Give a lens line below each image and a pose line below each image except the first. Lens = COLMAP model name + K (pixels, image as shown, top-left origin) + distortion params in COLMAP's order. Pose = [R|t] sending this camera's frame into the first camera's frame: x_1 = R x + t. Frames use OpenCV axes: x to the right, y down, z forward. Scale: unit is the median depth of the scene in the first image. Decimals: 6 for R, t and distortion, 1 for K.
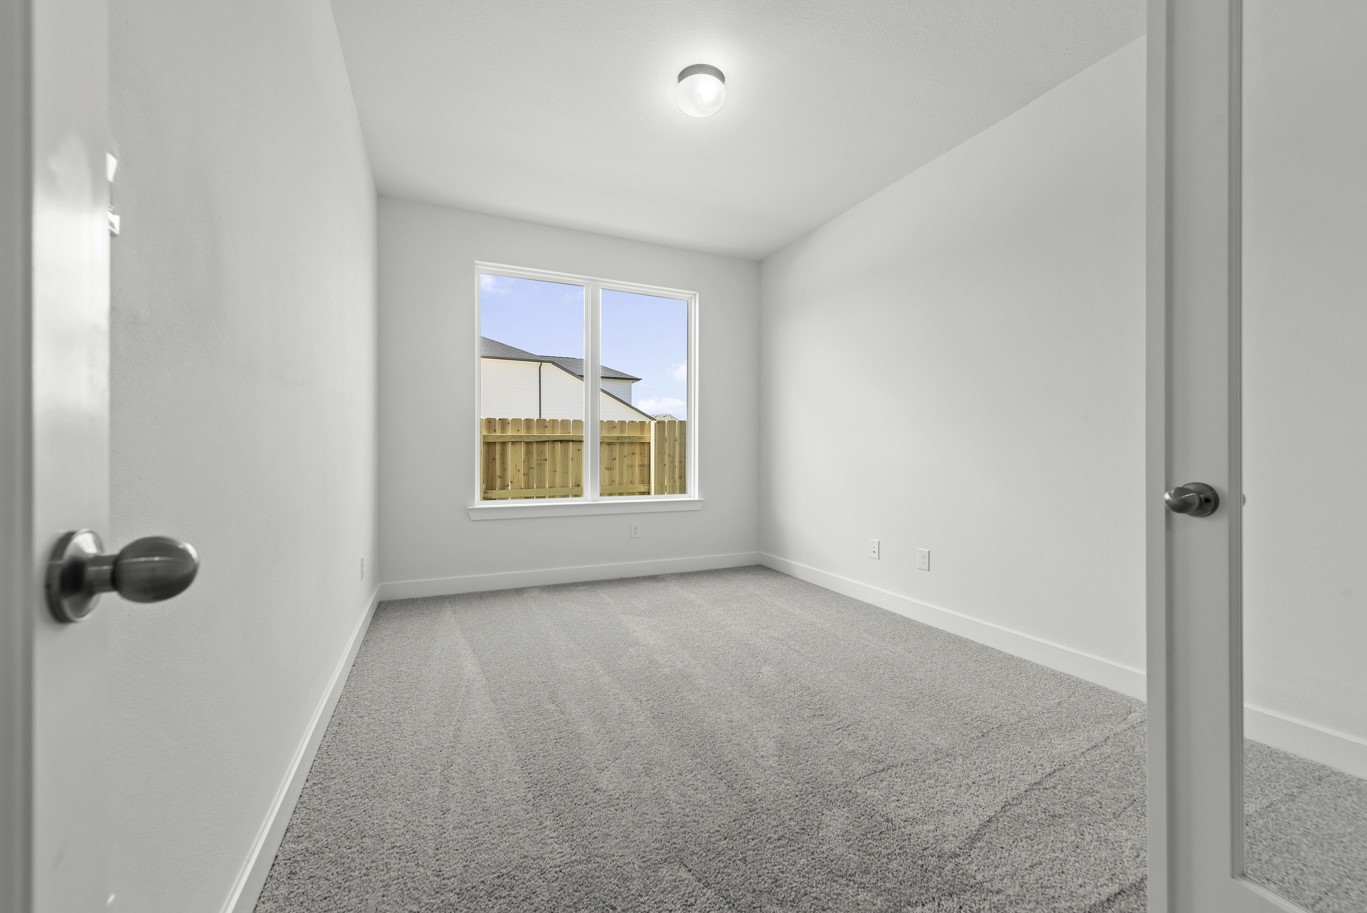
lens RADIAL K [[543.1, 0, 681.4], [0, 543.1, 455.4], [0, 0, 1]] dist [0.009596, -0.002623]
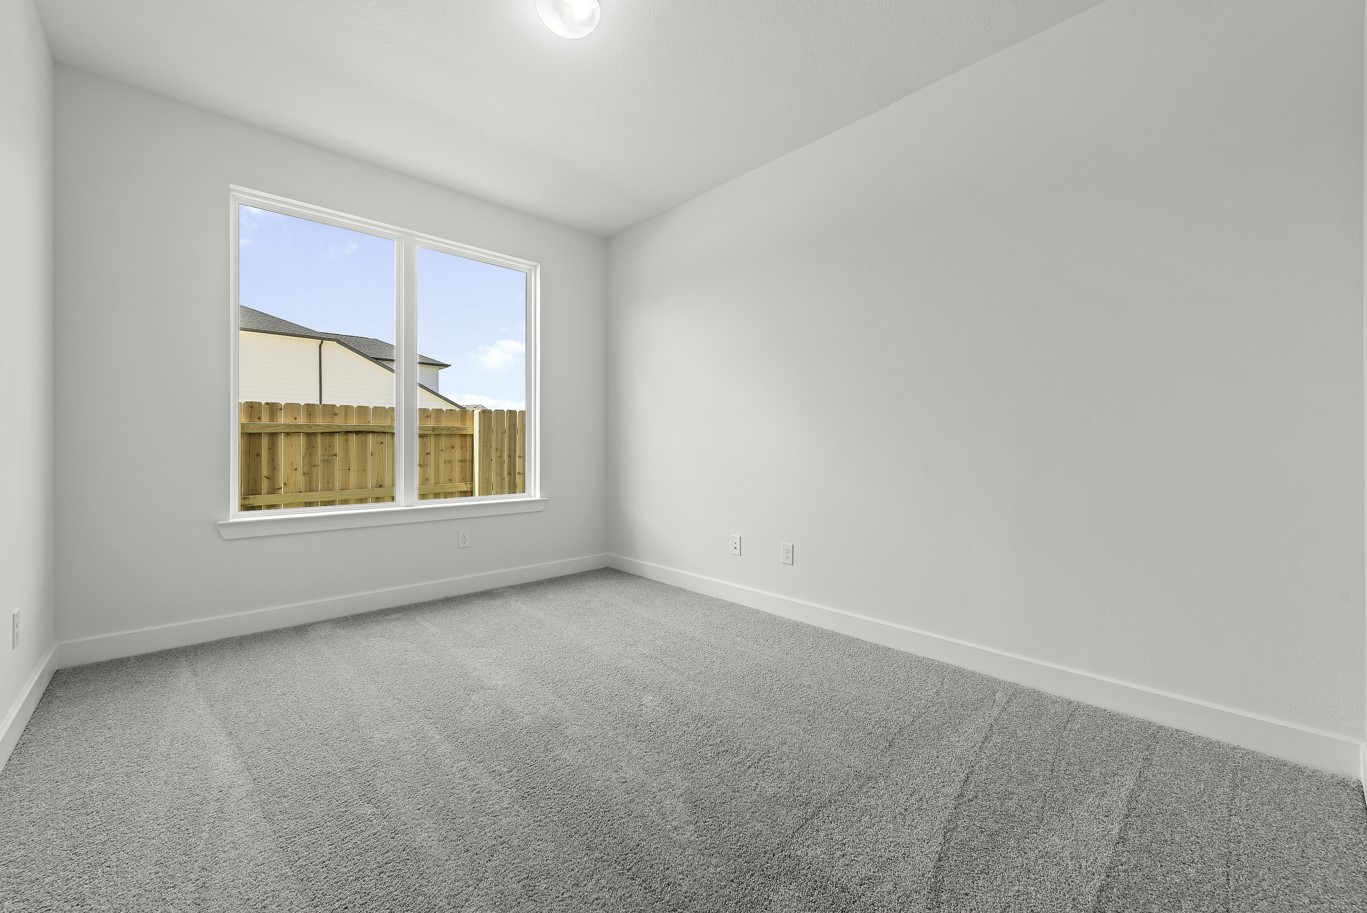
lens RADIAL K [[543.1, 0, 681.3], [0, 543.1, 444.1], [0, 0, 1]] dist [0.009596, -0.002623]
pose [[0.945294, -0.002407, 0.326210, -0.055619], [0.004915, 0.999964, -0.006863, -0.001117], [-0.326182, 0.008091, 0.945272, 0.131767]]
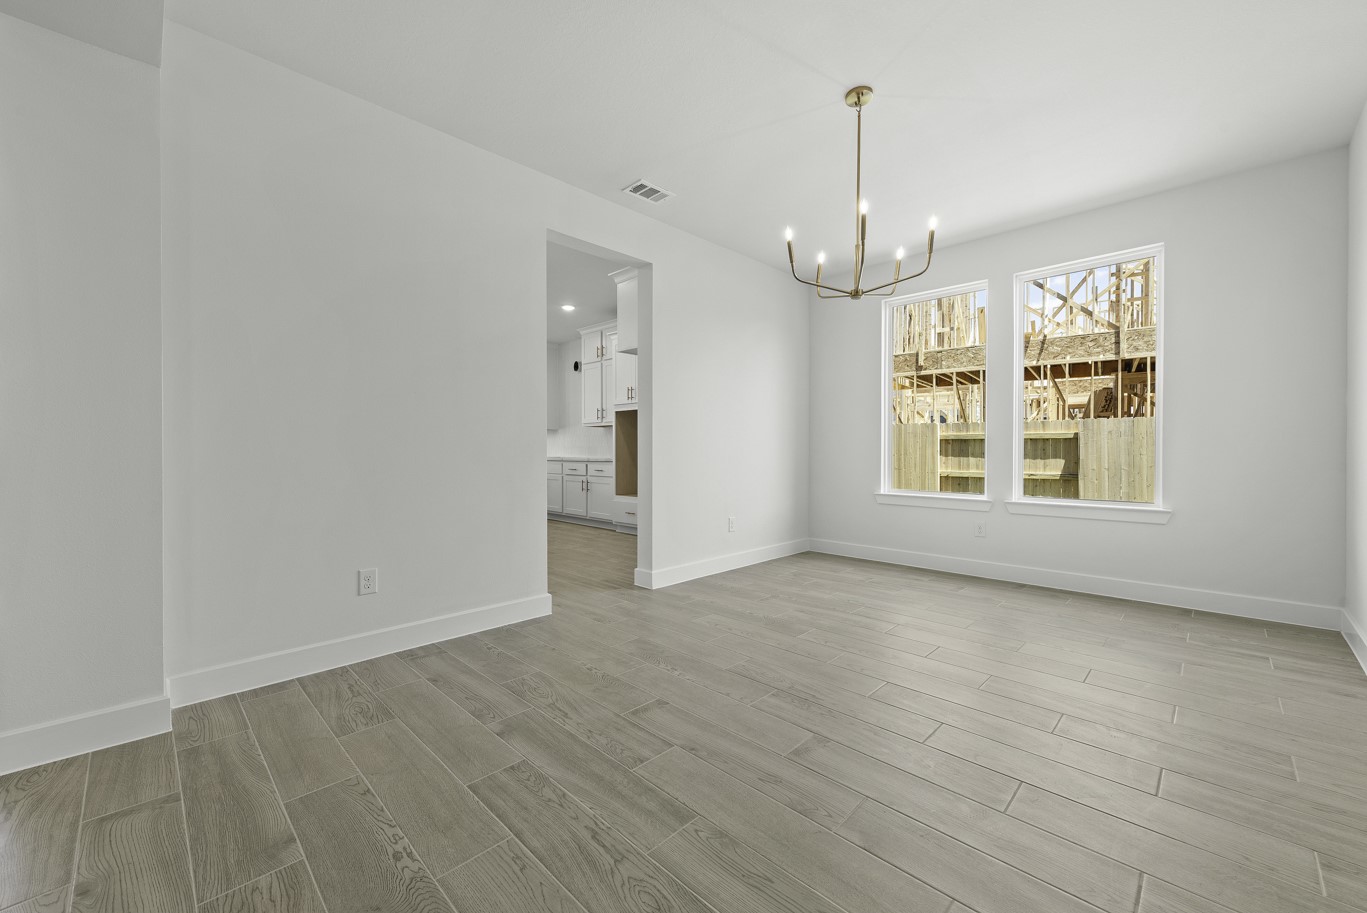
lens RADIAL K [[543.1, 0, 685.5], [0, 543.1, 455.7], [0, 0, 1]] dist [0.009596, -0.002623]
pose [[0.360655, 0.004553, -0.932688, 0.714447], [0.001327, 0.999985, 0.005395, -0.002760], [0.932699, -0.003183, 0.360643, 0.116110]]
